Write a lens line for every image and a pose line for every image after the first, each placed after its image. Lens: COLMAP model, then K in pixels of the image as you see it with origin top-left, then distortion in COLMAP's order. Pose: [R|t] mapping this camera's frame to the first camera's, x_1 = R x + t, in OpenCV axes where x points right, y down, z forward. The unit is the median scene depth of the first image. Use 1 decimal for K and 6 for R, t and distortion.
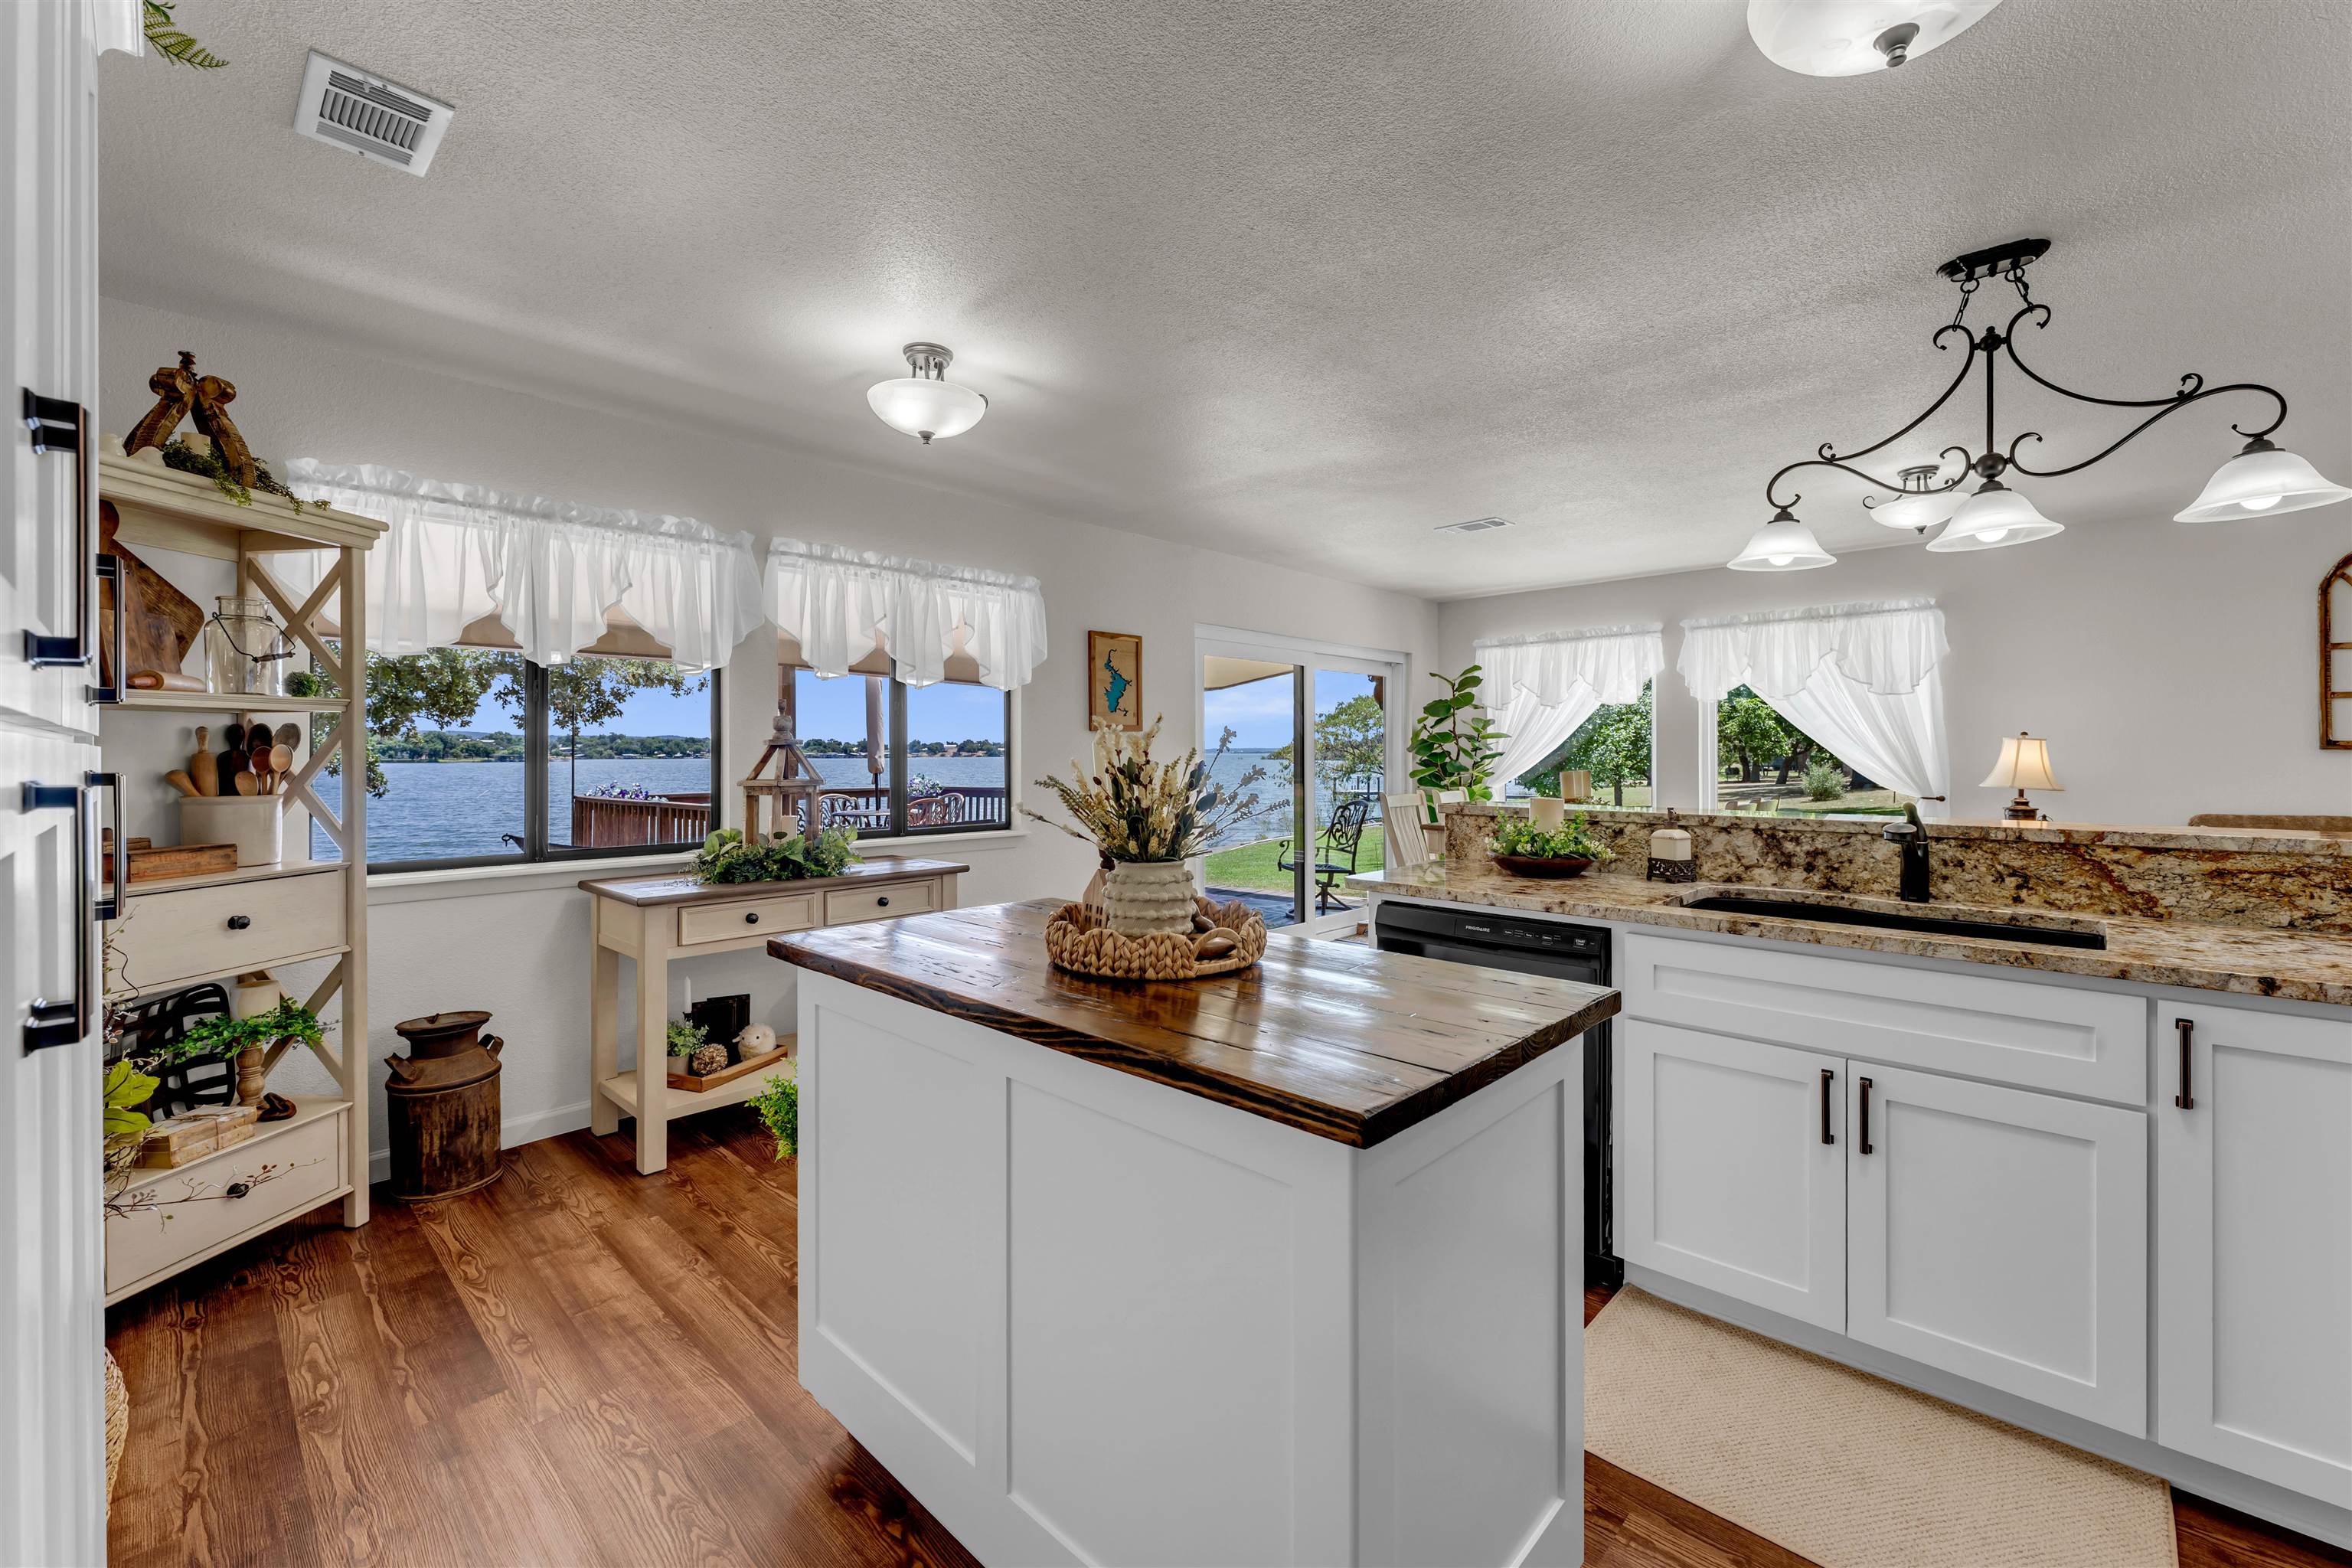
lens RADIAL K [[937.0, 0, 1162.2], [0, 937.0, 750.9], [0, 0, 1]] dist [0.002955, -0.001372]
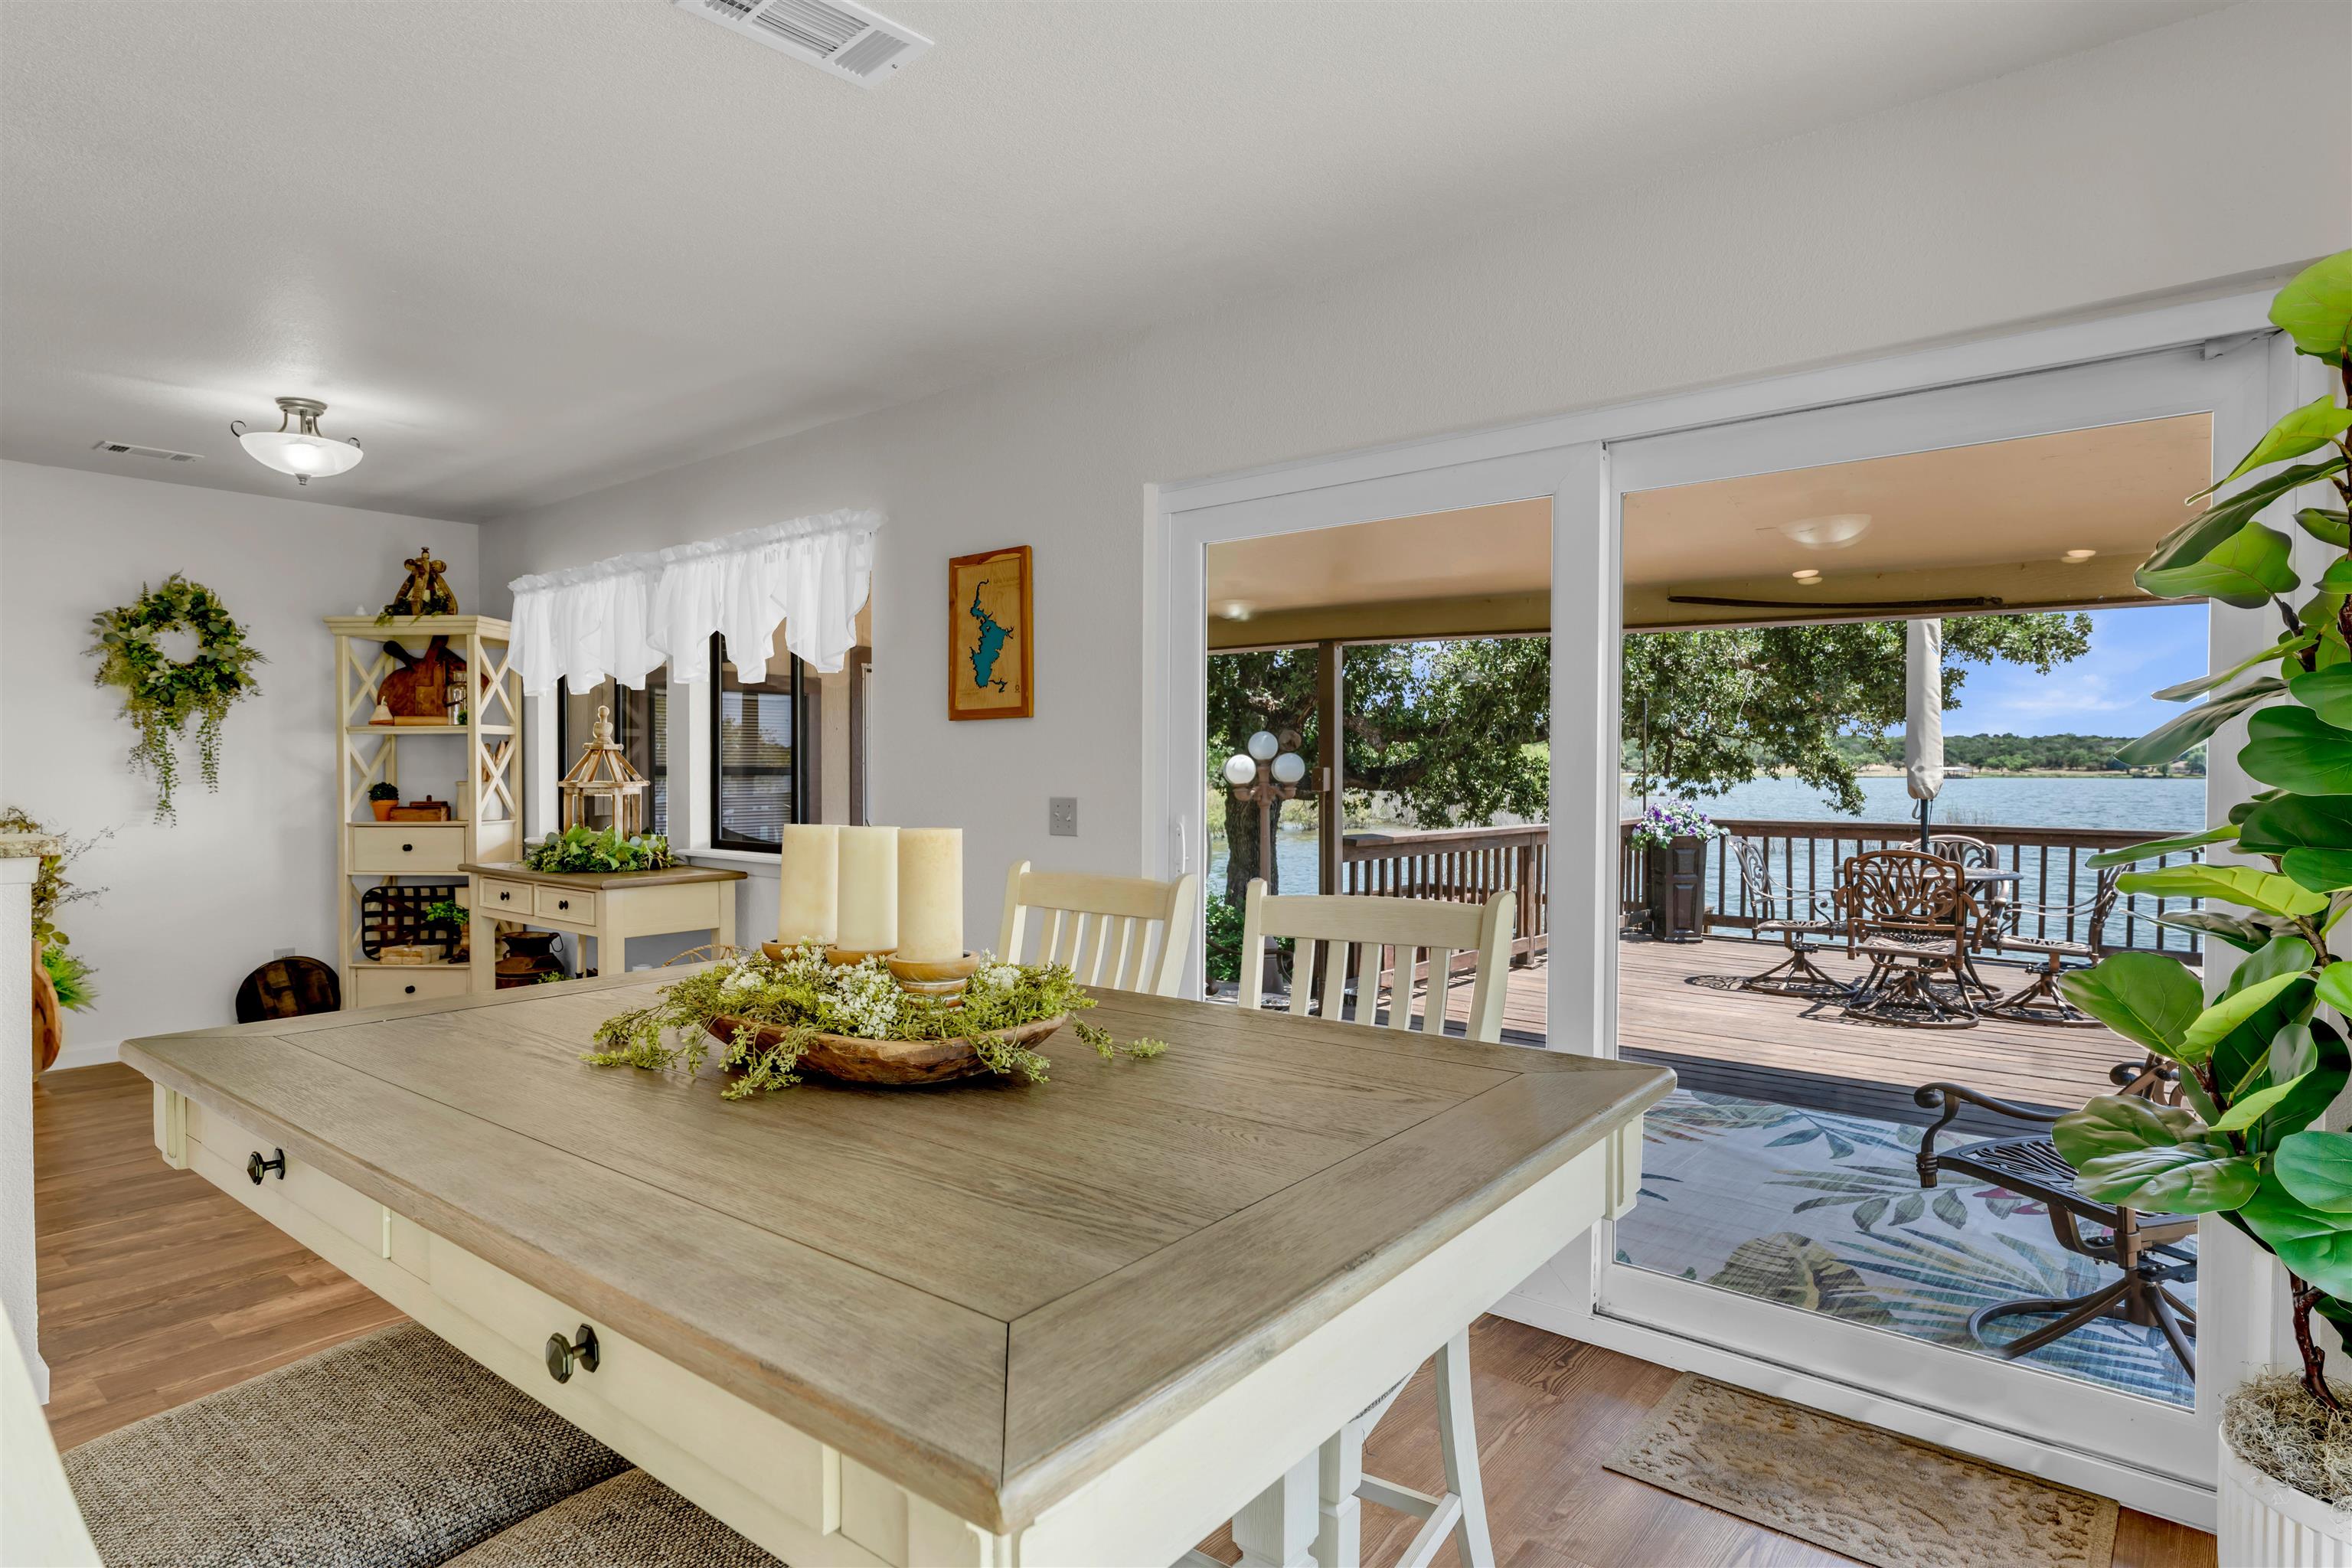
lens RADIAL K [[1288.6, 0, 1181.7], [0, 1288.6, 780.7], [0, 0, 1]] dist [0.018720, 0.000395]
pose [[0.076861, 0.013096, -0.996956, 1.567230], [0.001965, 0.999910, 0.013286, 0.016685], [0.997040, -0.002980, 0.076828, 2.122767]]
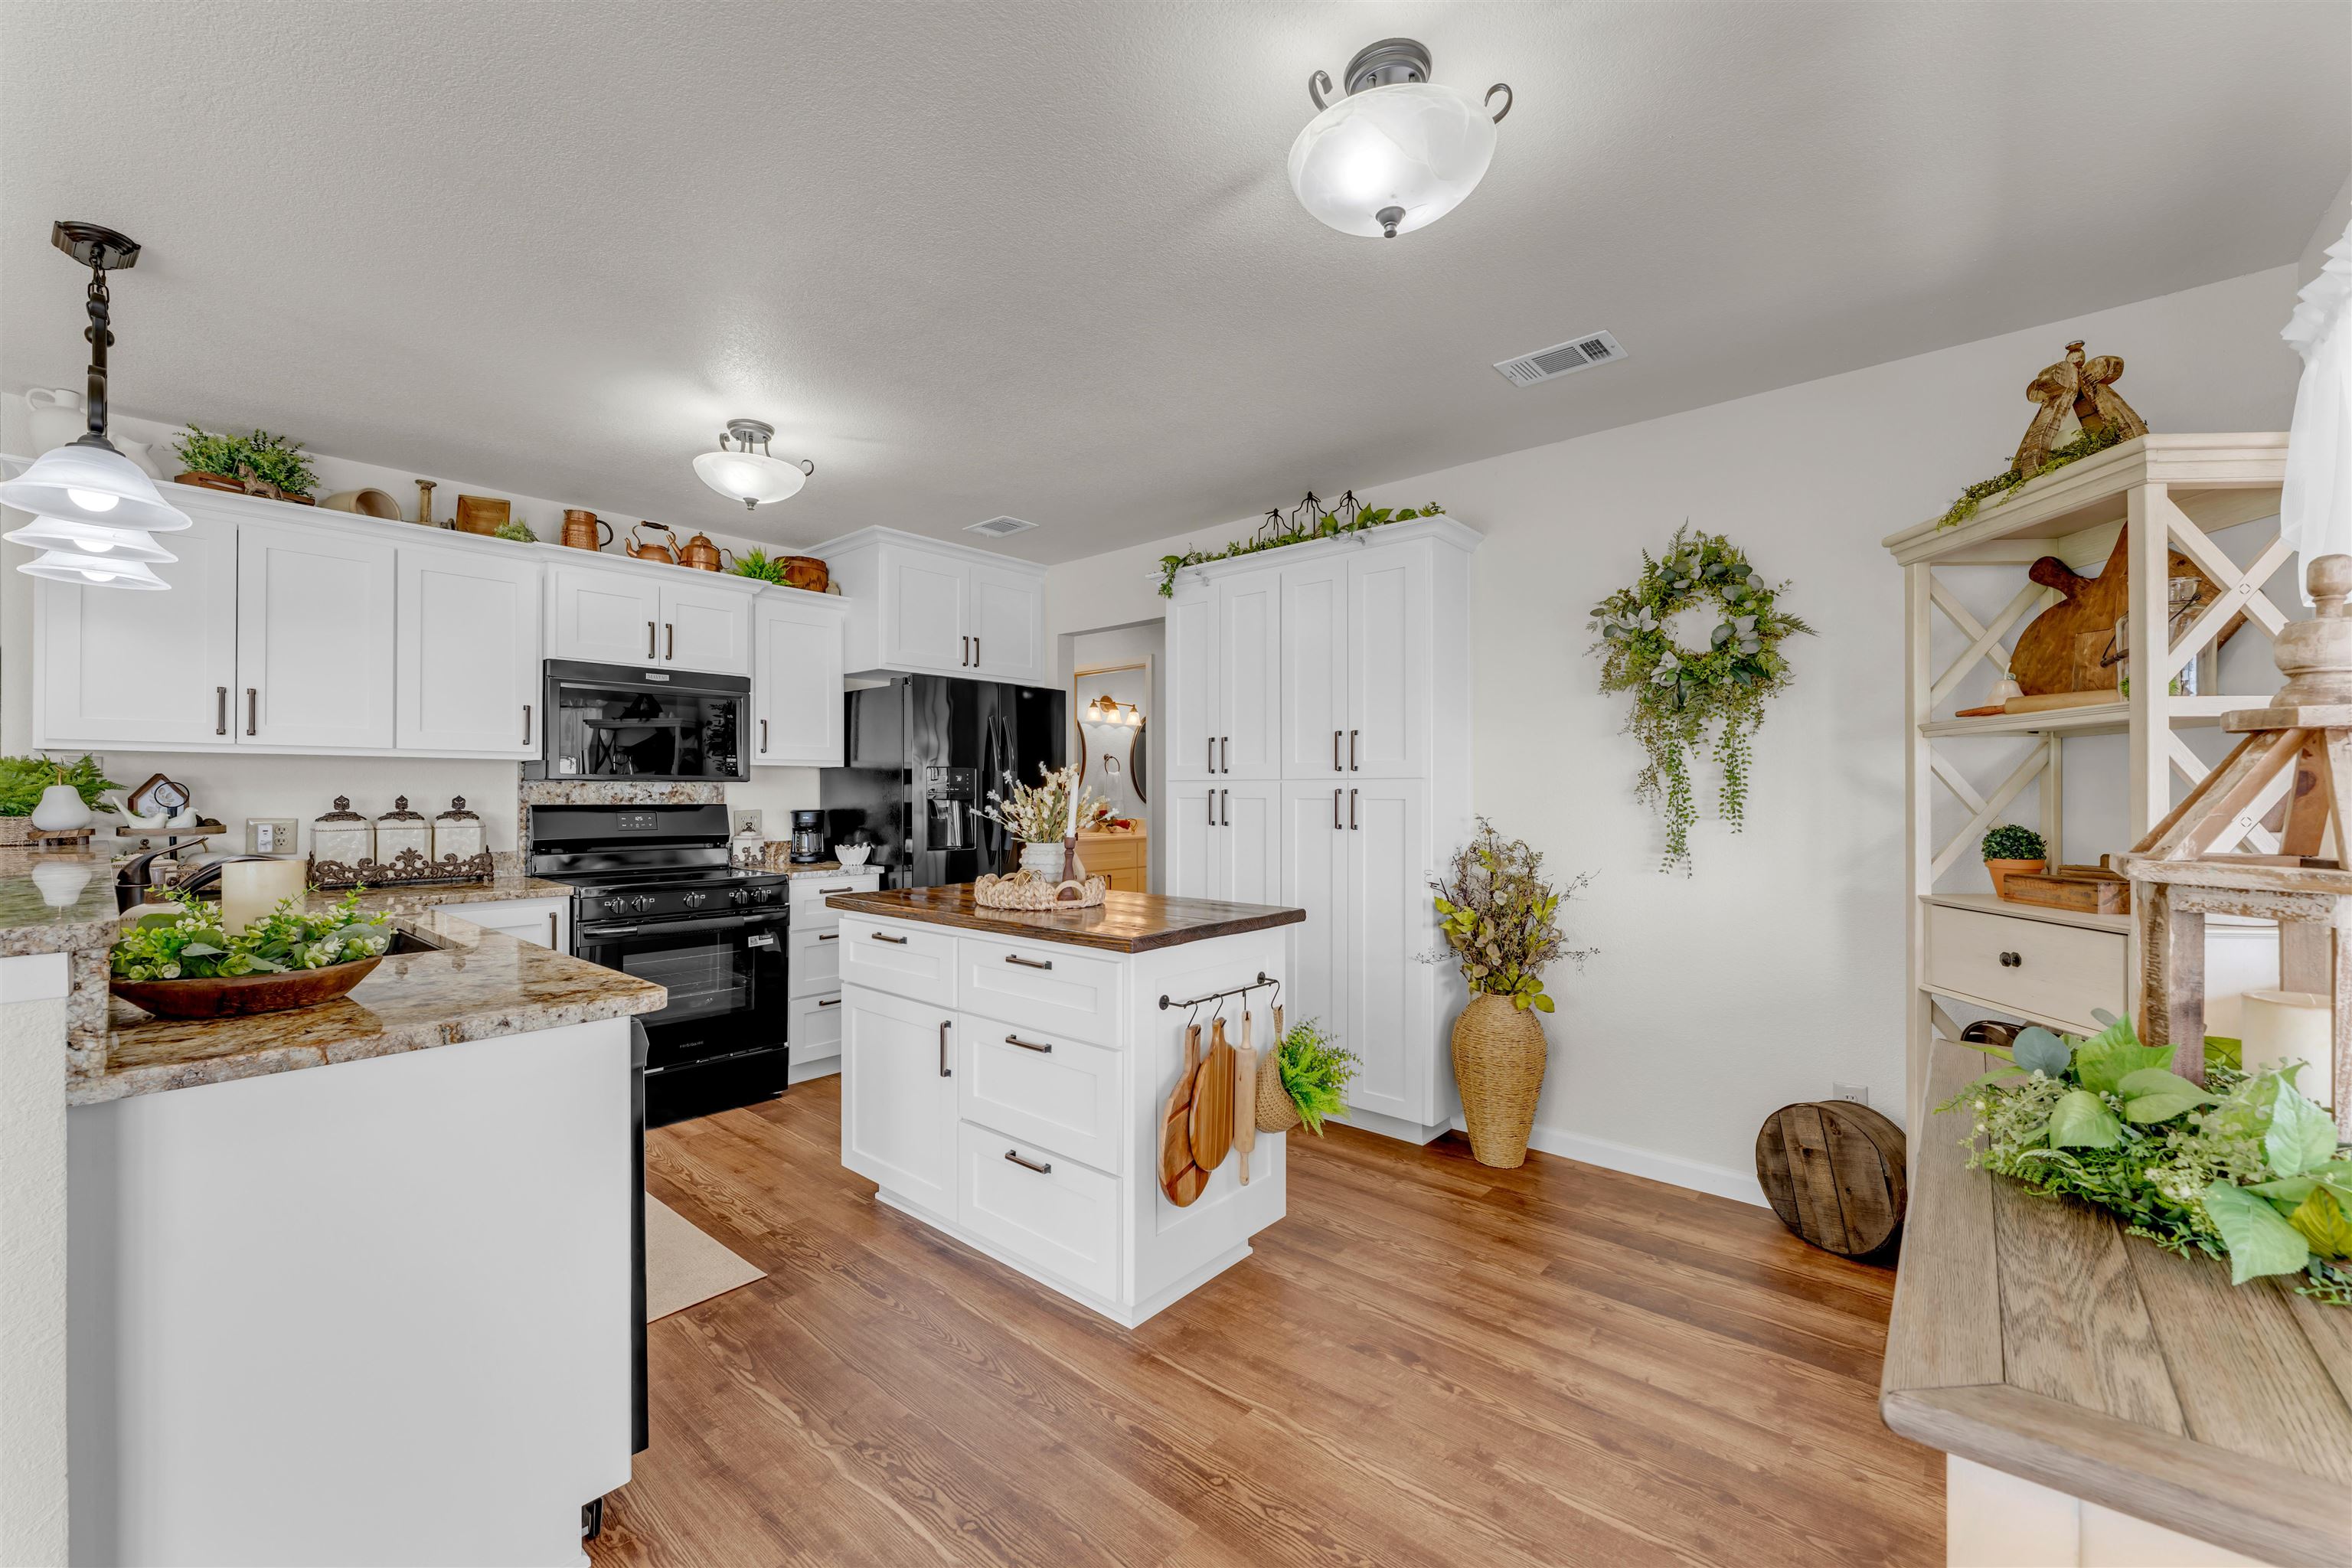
lens RADIAL K [[937.0, 0, 1177.2], [0, 937.0, 788.9], [0, 0, 1]] dist [0.002955, -0.001372]
pose [[-0.998062, 0.003576, -0.062127, -0.093497], [0.003887, 0.999981, -0.004886, 0.014605], [0.062108, -0.005118, -0.998056, 1.699129]]
